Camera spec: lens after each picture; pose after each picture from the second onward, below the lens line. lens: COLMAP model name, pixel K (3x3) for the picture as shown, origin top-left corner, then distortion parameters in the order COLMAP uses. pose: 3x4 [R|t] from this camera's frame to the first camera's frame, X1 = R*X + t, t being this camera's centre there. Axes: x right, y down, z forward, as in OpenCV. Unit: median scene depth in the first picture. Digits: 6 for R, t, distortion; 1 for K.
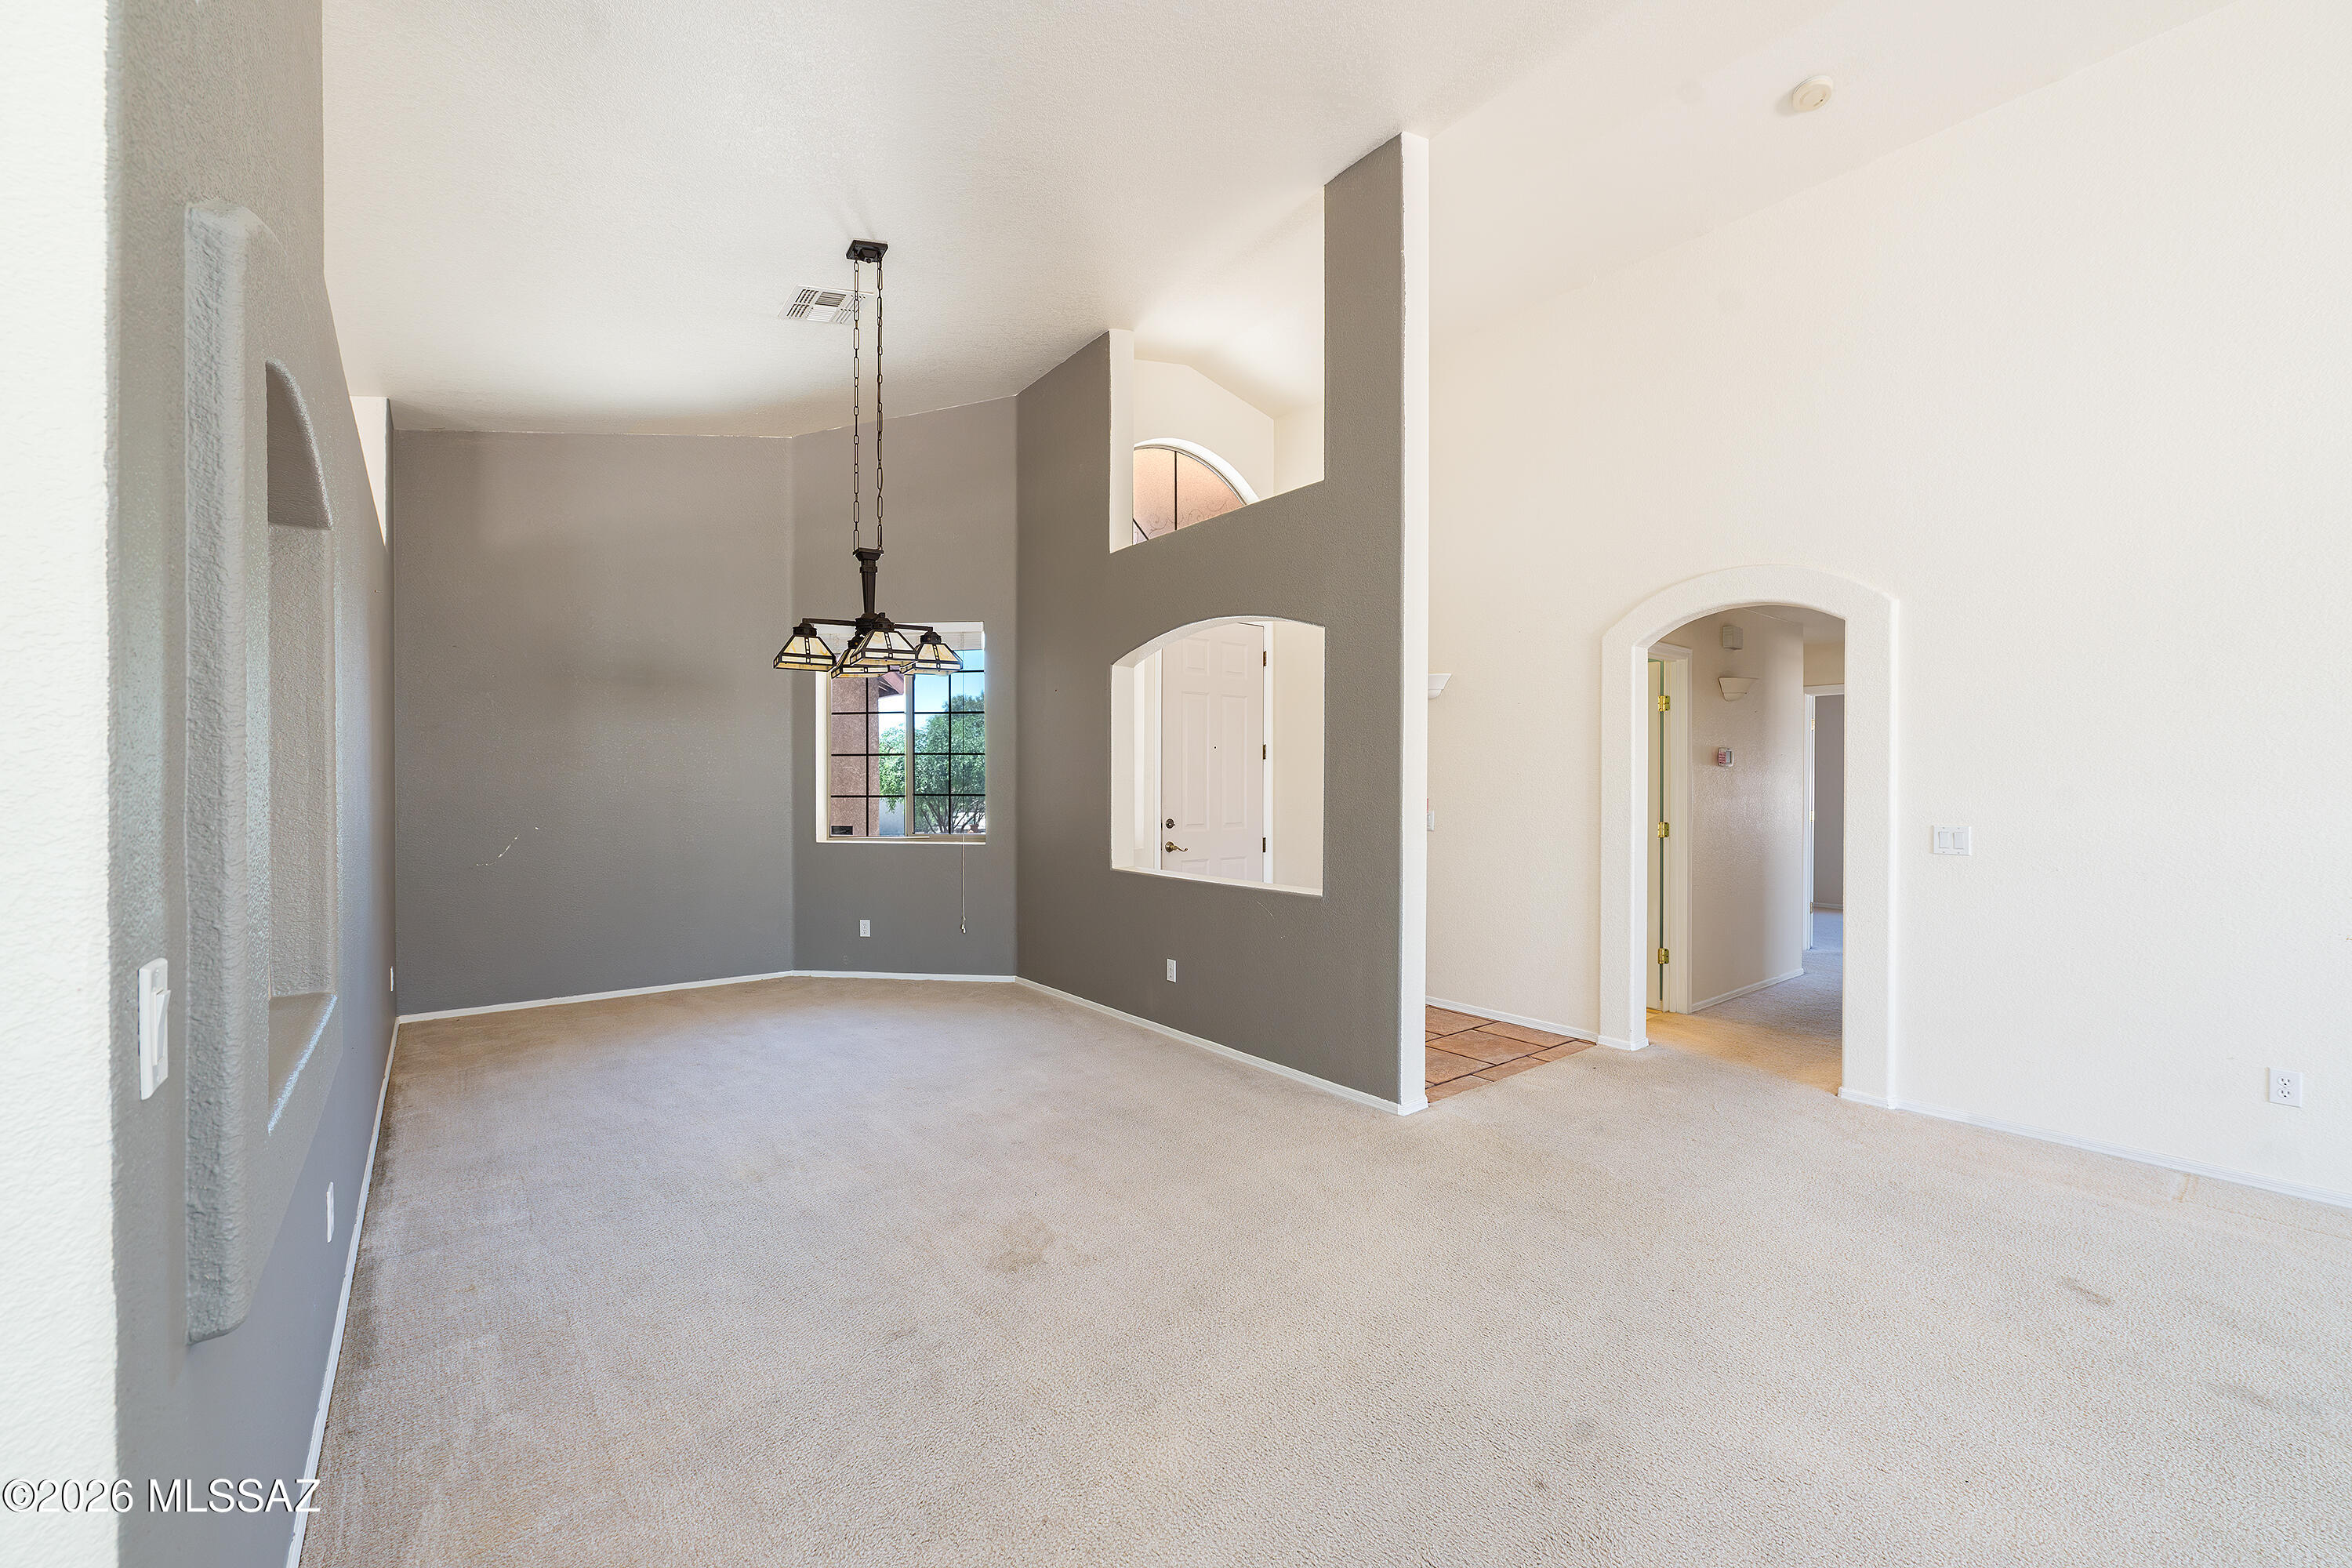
lens RADIAL K [[954.9, 0, 1176.0], [0, 954.9, 784.0], [0, 0, 1]] dist [-0.000135, -0.000015]
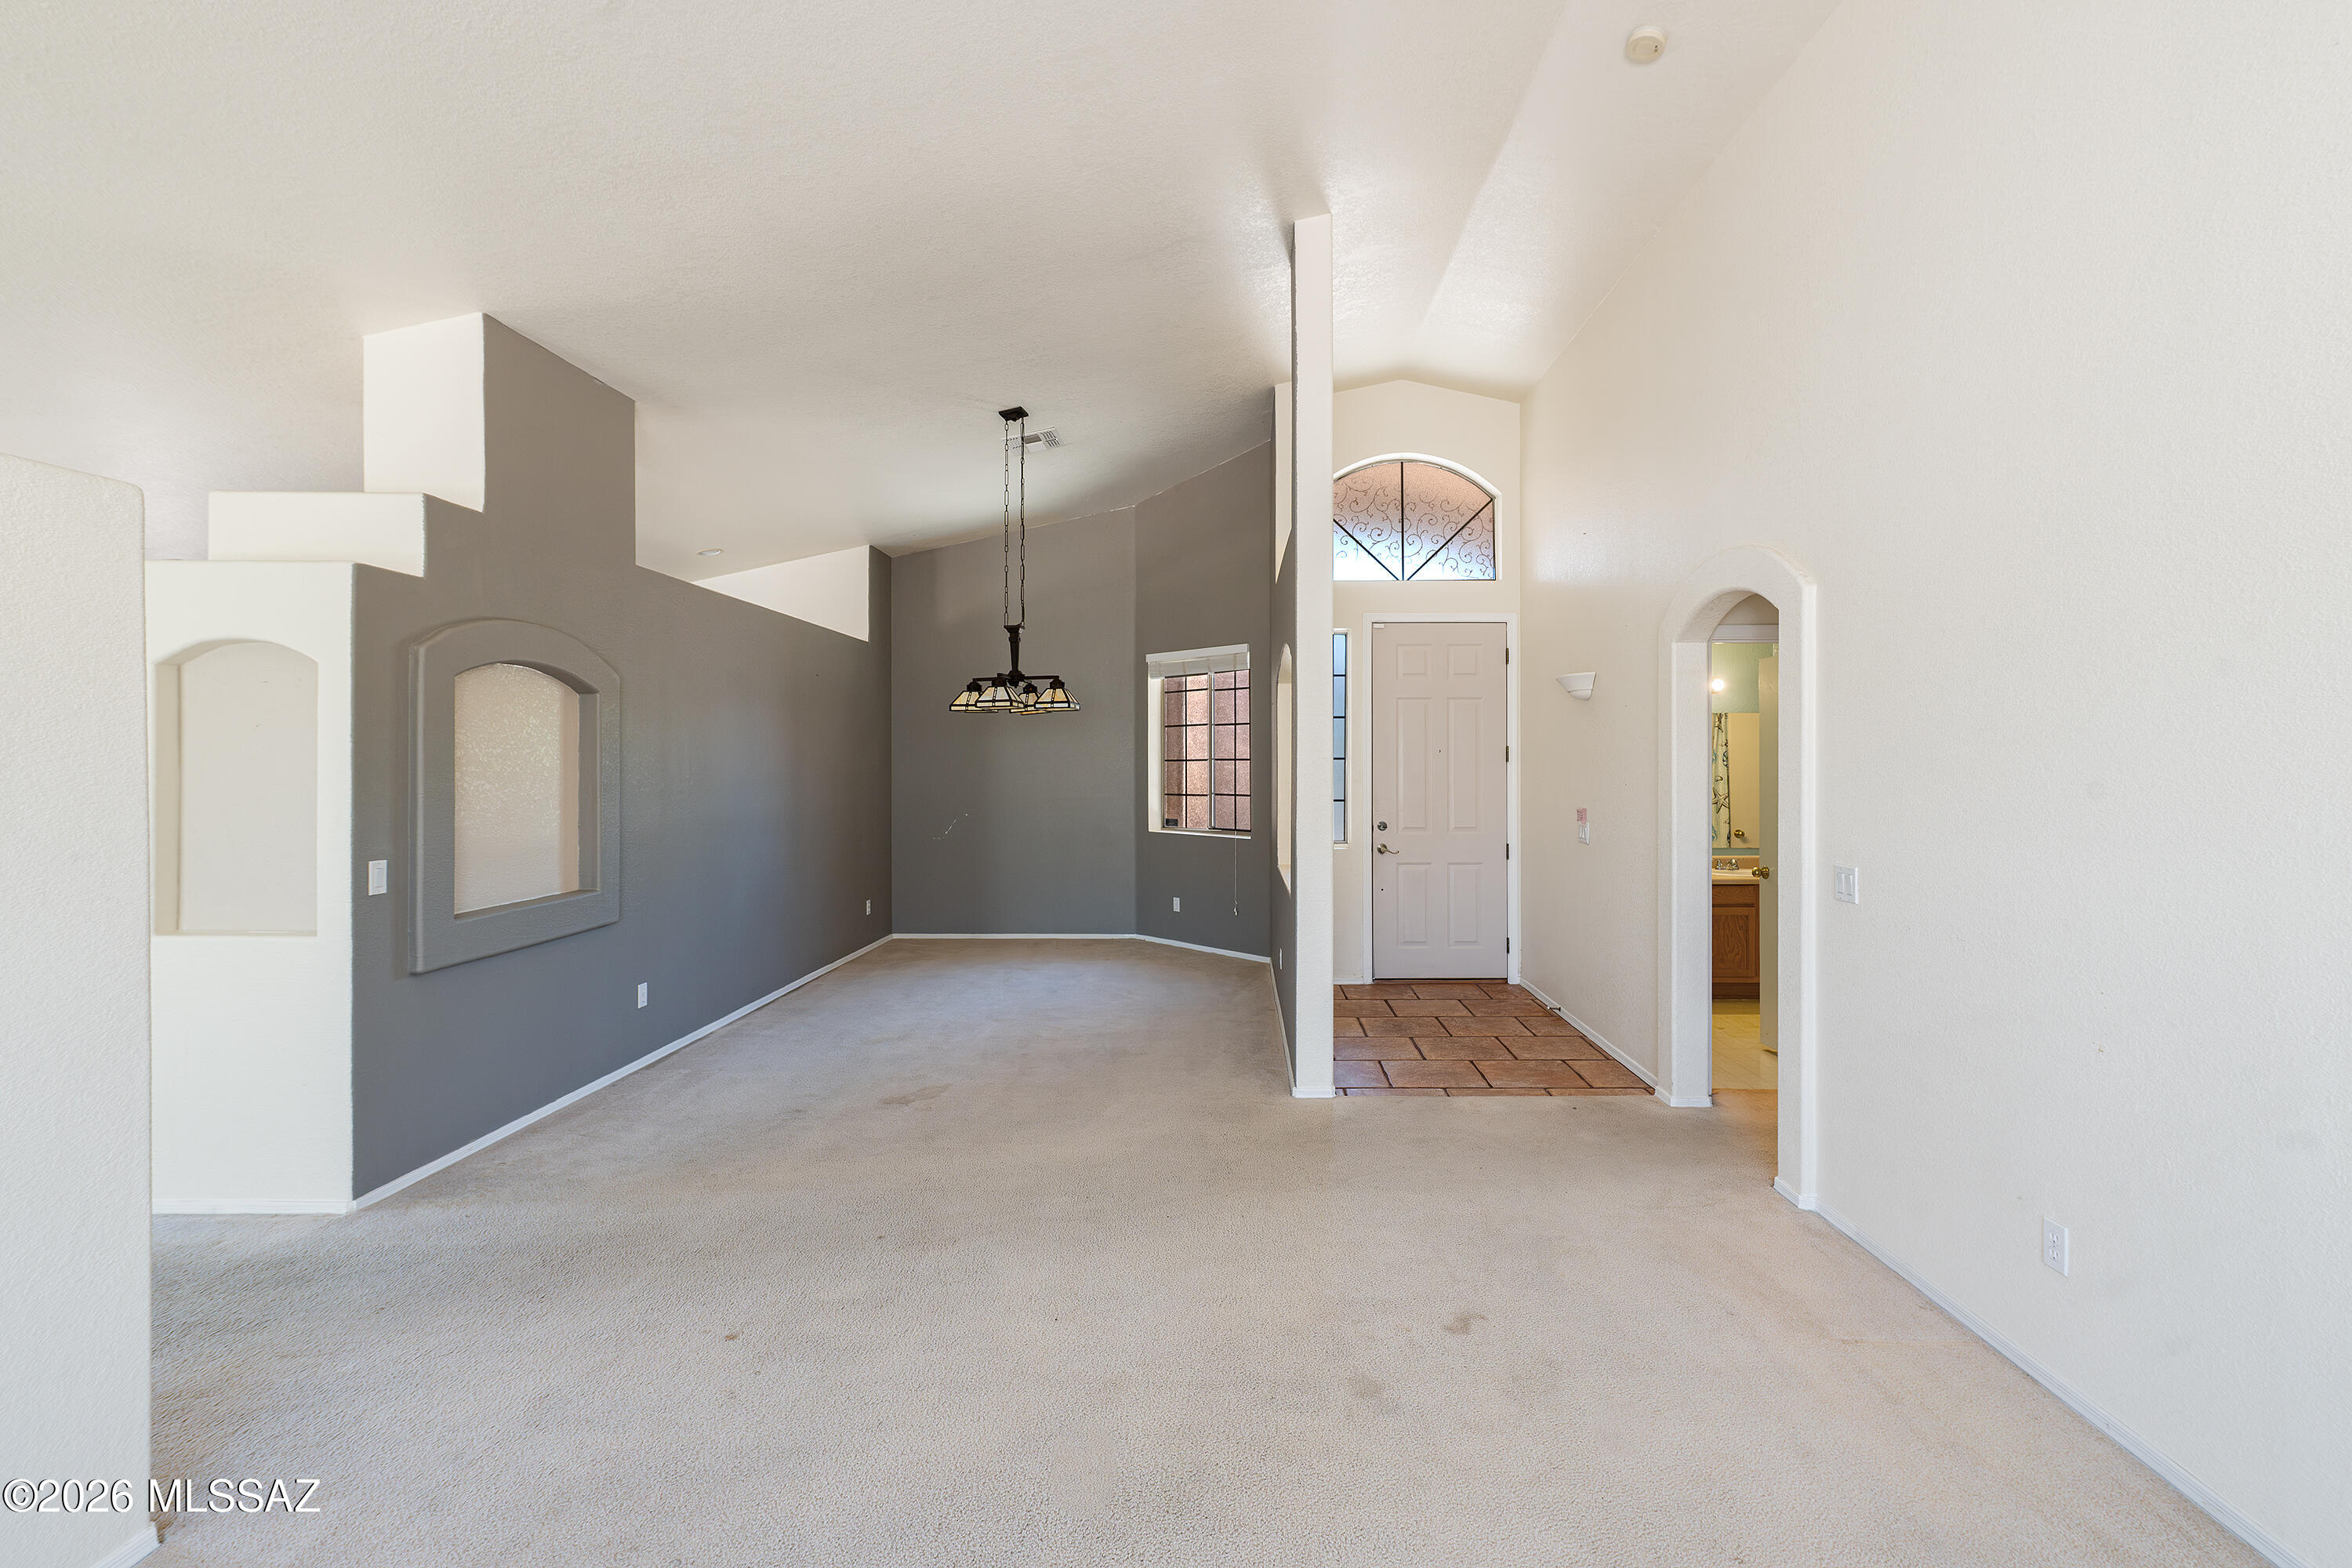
lens RADIAL K [[1067.3, 0, 1180.6], [0, 1067.3, 756.4], [0, 0, 1]] dist [0.003045, 0.000370]
pose [[0.765876, -0.007797, -0.642941, 0.575417], [0.003467, 0.999962, -0.007996, -0.026142], [0.642979, 0.003895, 0.765874, -0.029134]]
